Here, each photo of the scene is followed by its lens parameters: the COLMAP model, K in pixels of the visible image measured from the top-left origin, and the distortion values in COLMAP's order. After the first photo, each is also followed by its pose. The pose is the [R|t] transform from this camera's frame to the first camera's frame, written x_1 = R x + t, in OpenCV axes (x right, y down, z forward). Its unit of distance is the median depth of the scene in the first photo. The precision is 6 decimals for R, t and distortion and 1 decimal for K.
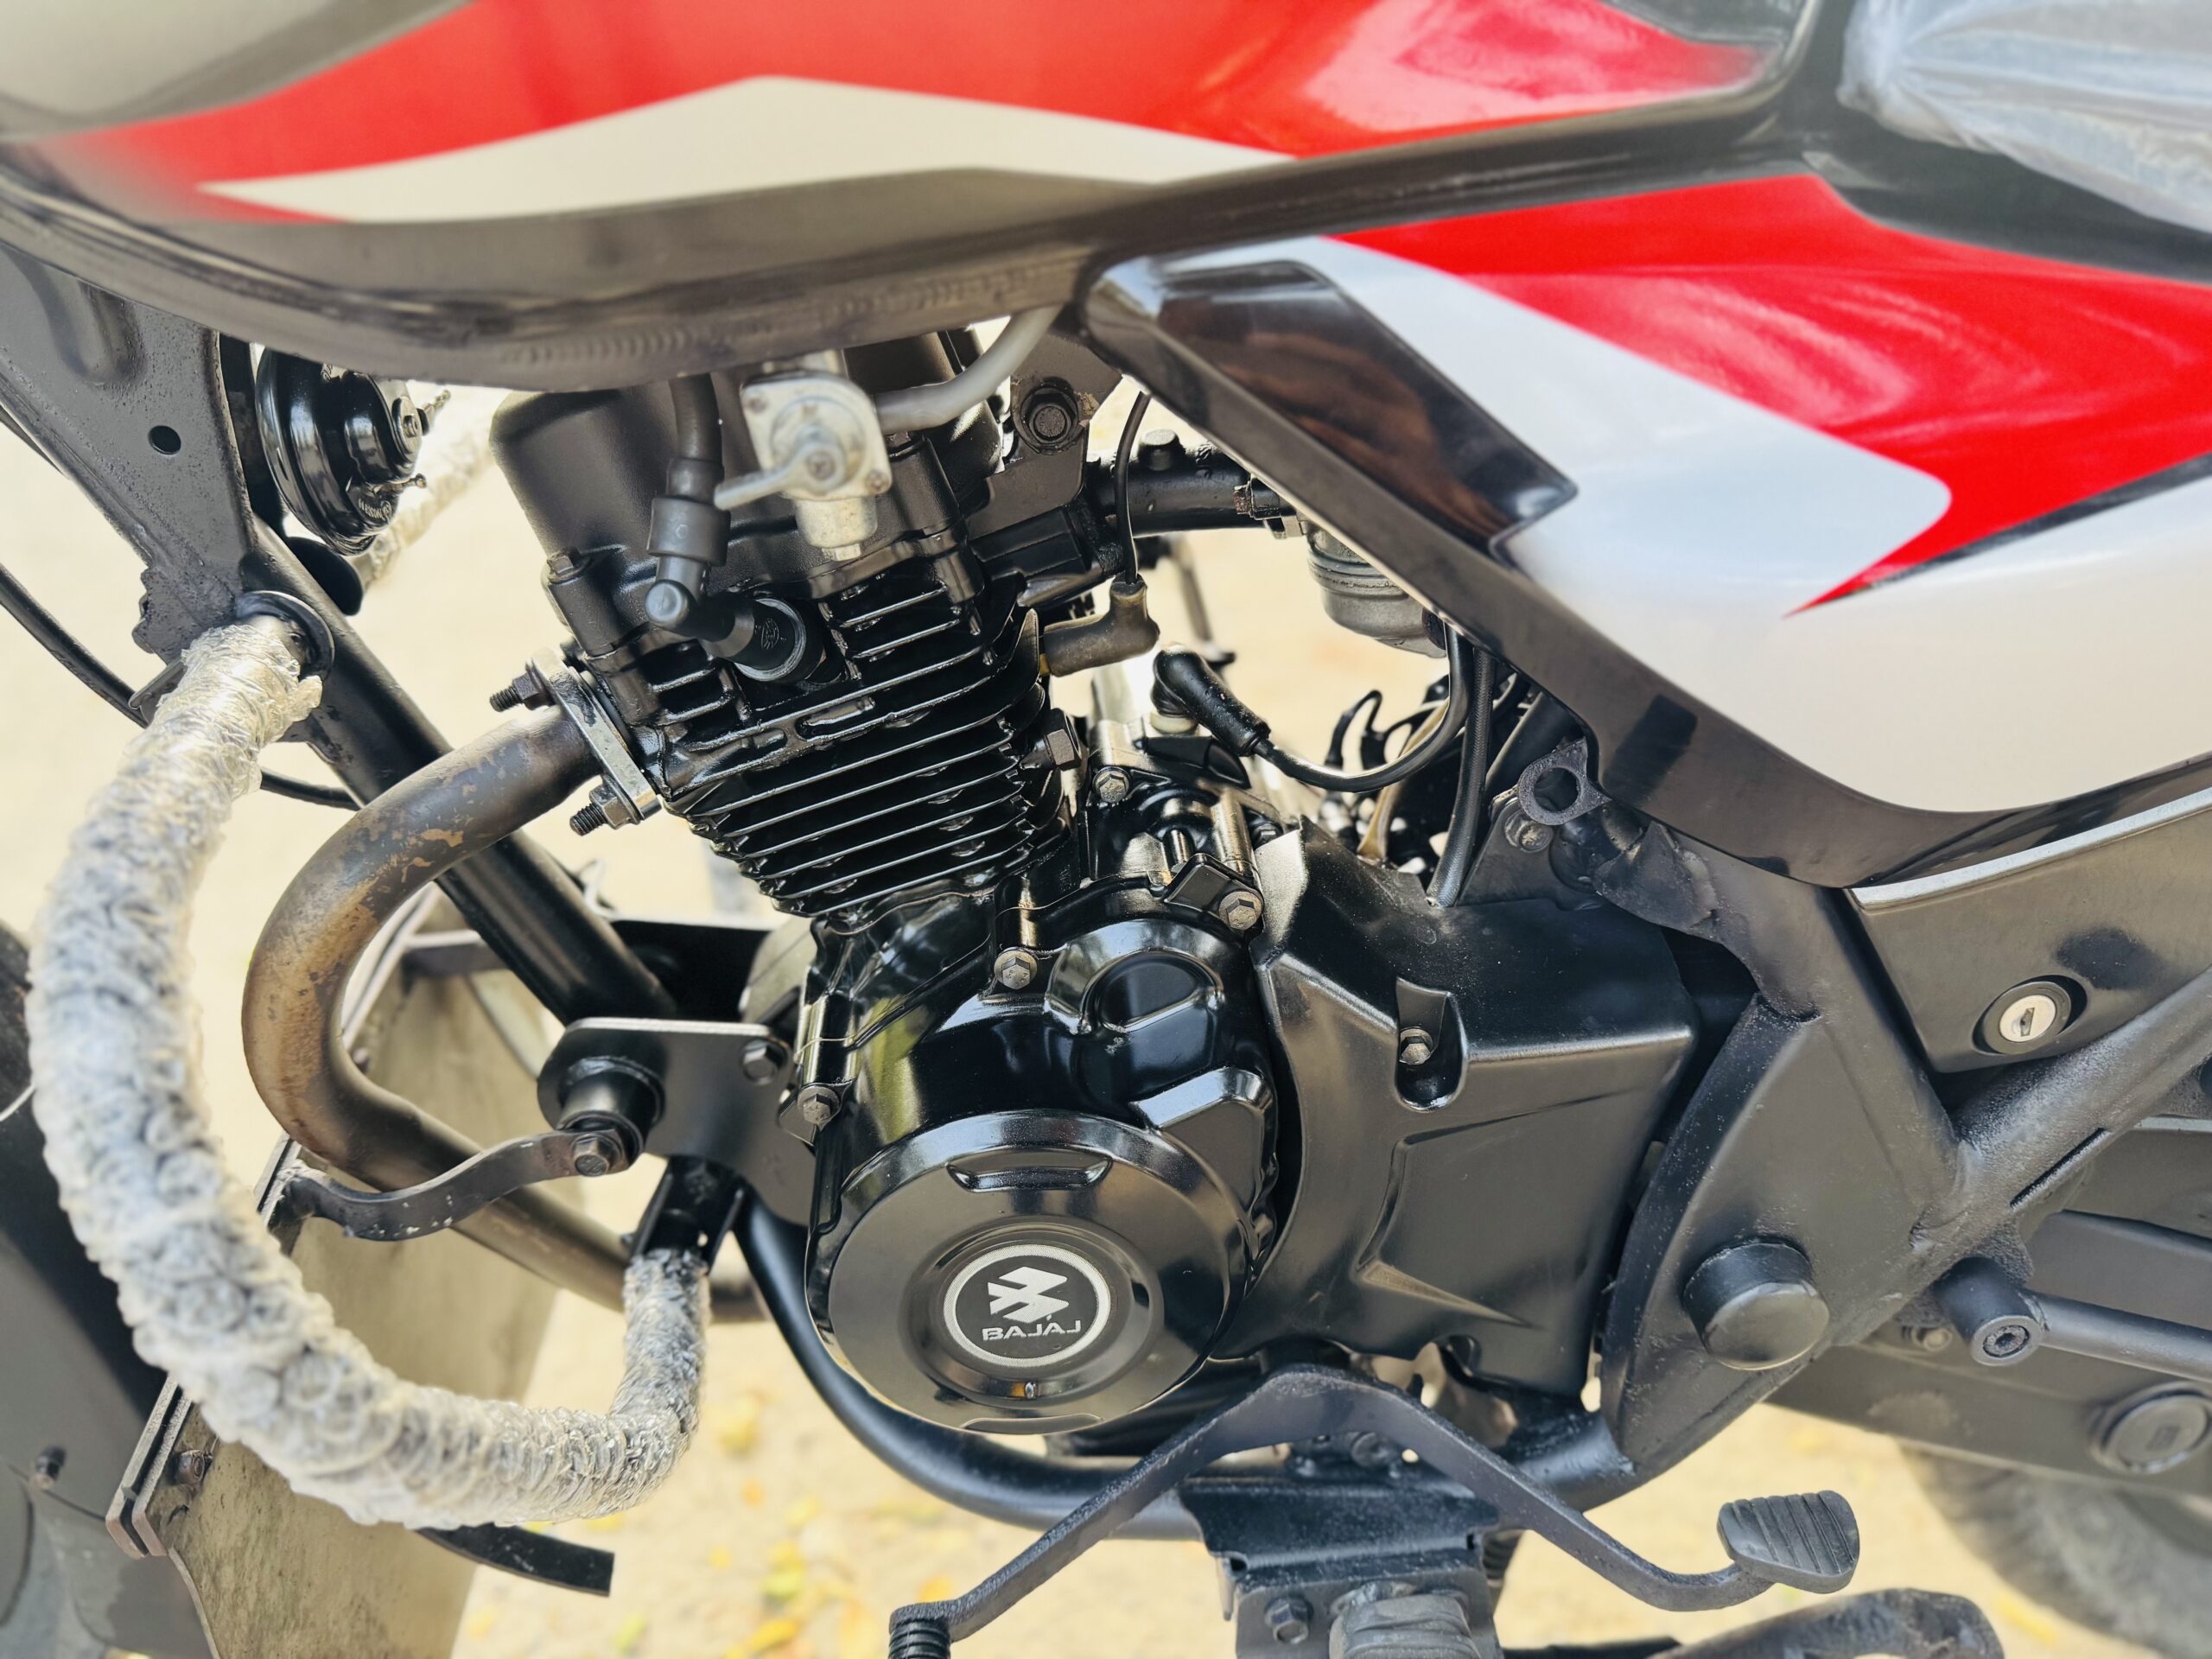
lens RADIAL K [[1511.2, 0, 1106.0], [0, 1511.2, 829.5], [0, 0, 1]] dist [0.036597, 0.000797]
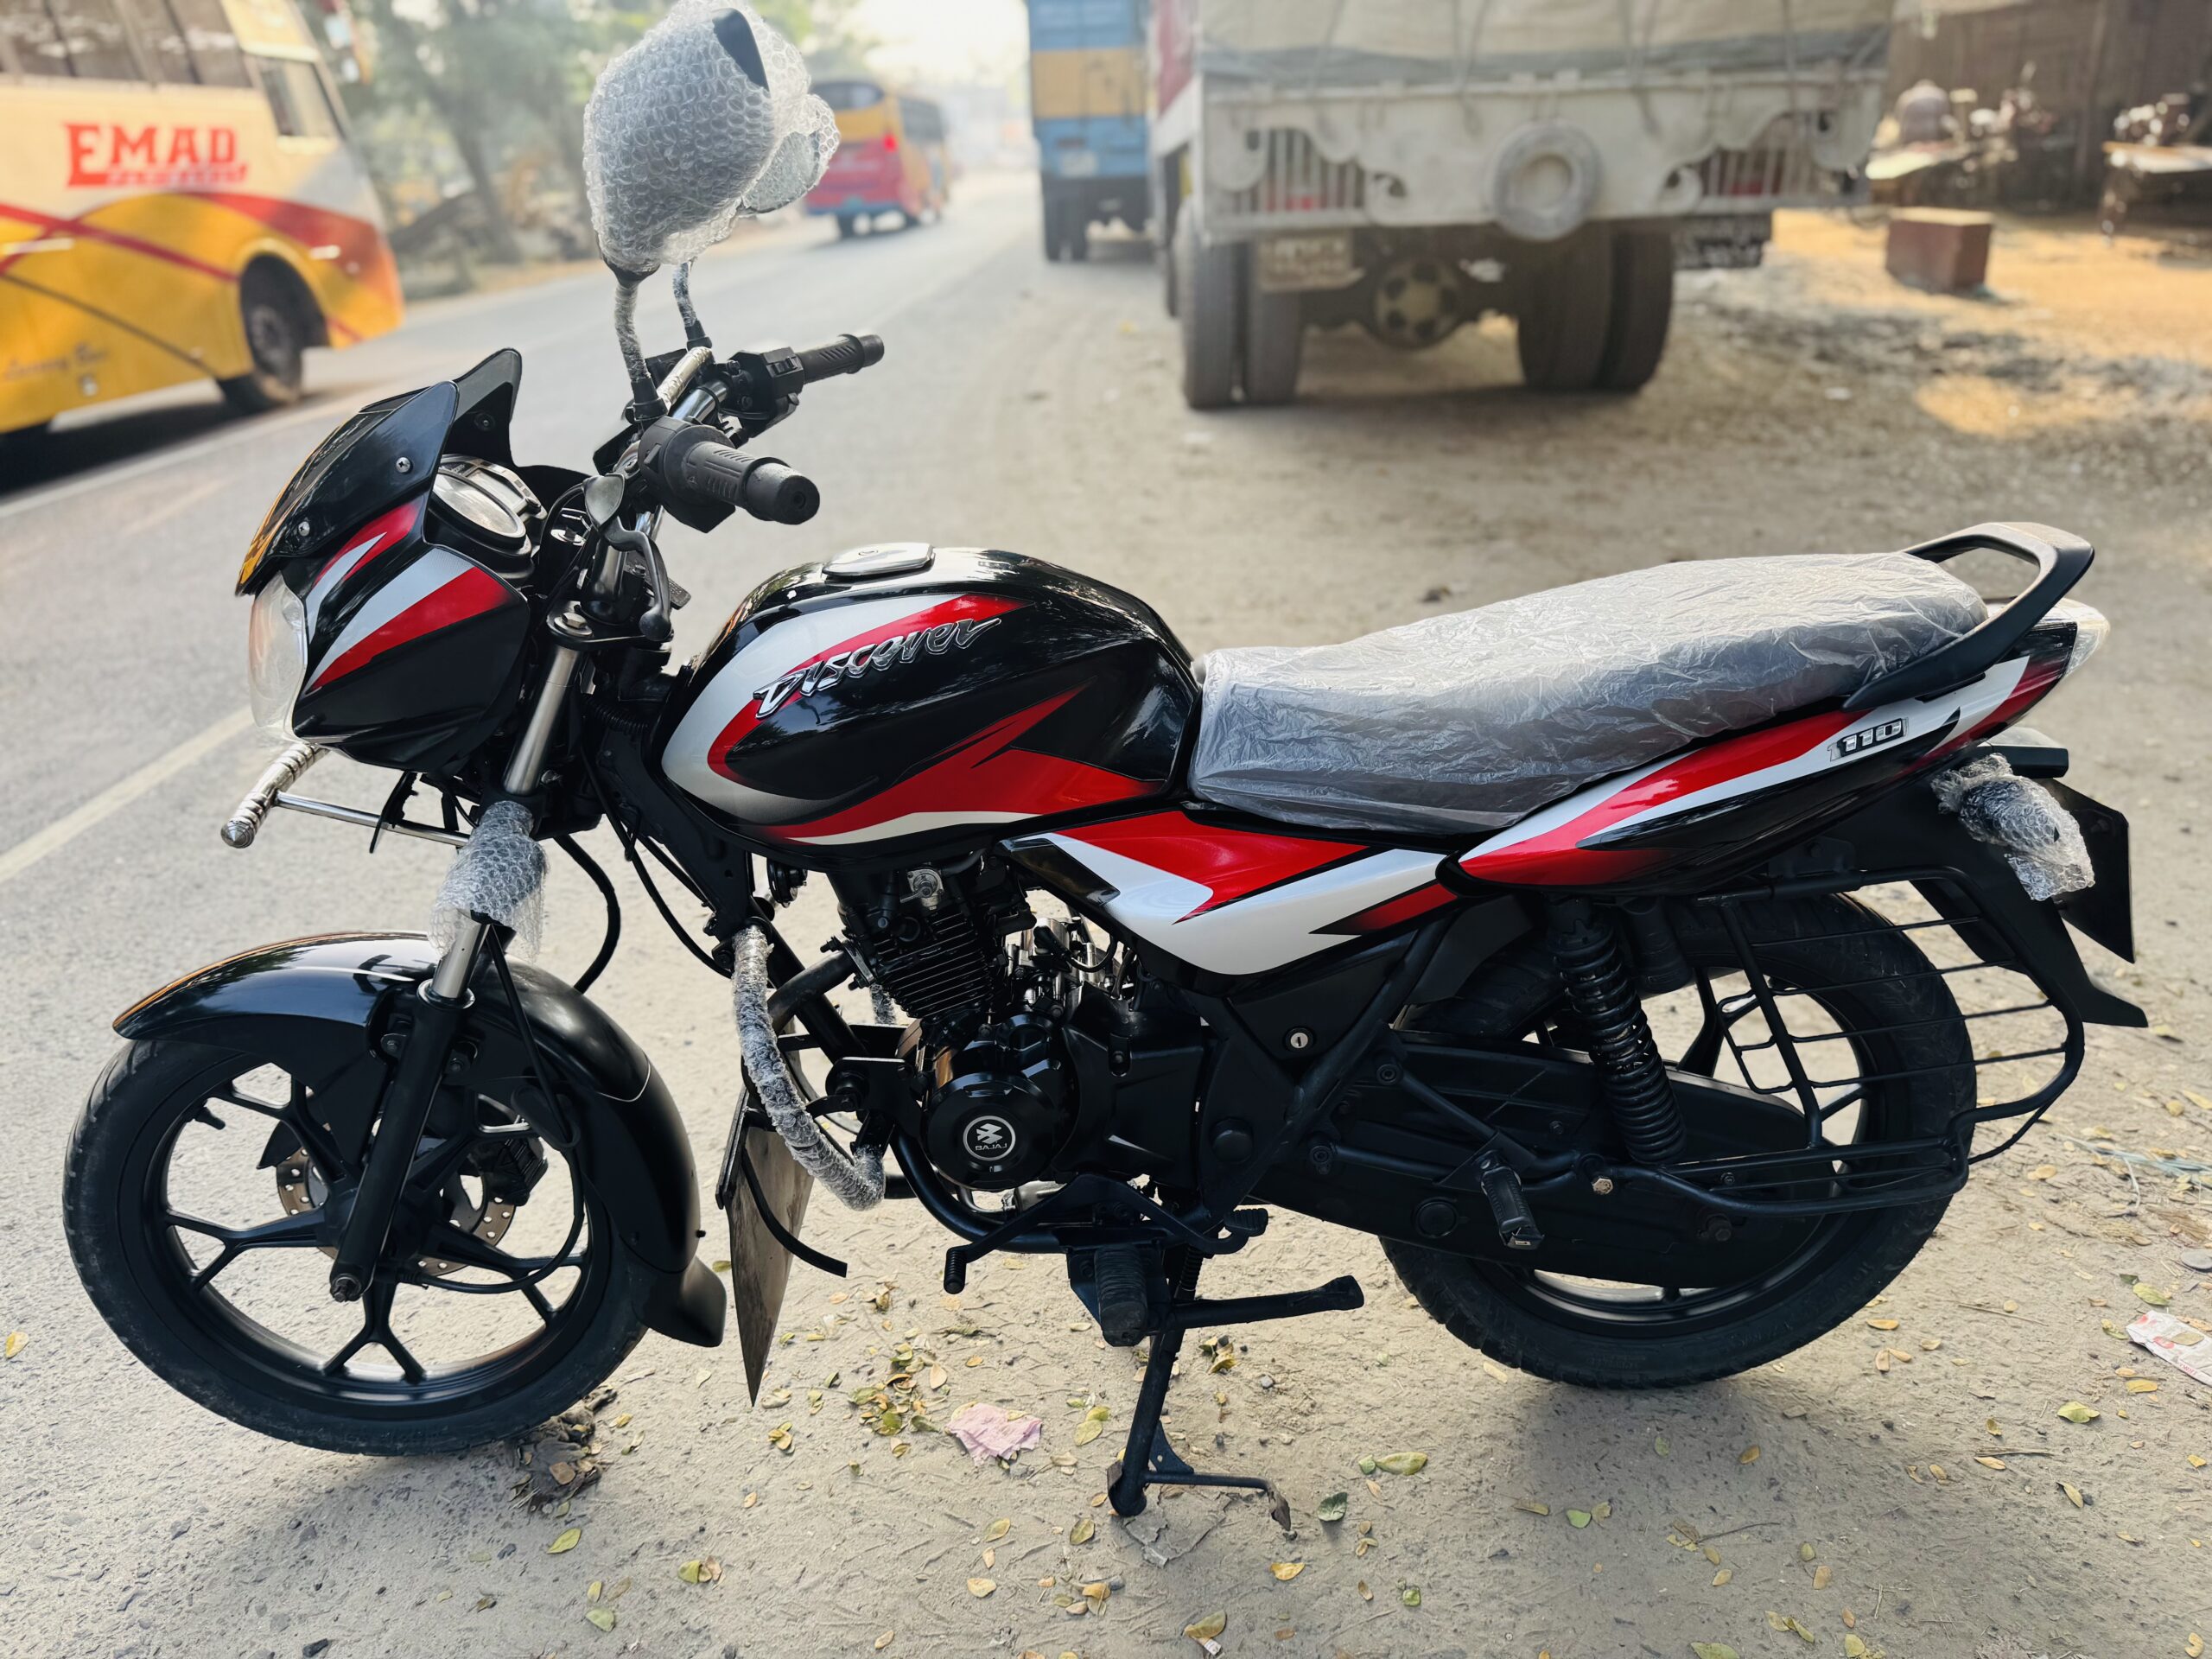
lens RADIAL K [[1511.2, 0, 1106.0], [0, 1511.2, 829.5], [0, 0, 1]] dist [0.036597, 0.000797]
pose [[0.998320, -0.023274, -0.053059, 0.359534], [0.015860, 0.990568, -0.136103, 0.107366], [0.055726, 0.135032, 0.989273, -2.112297]]
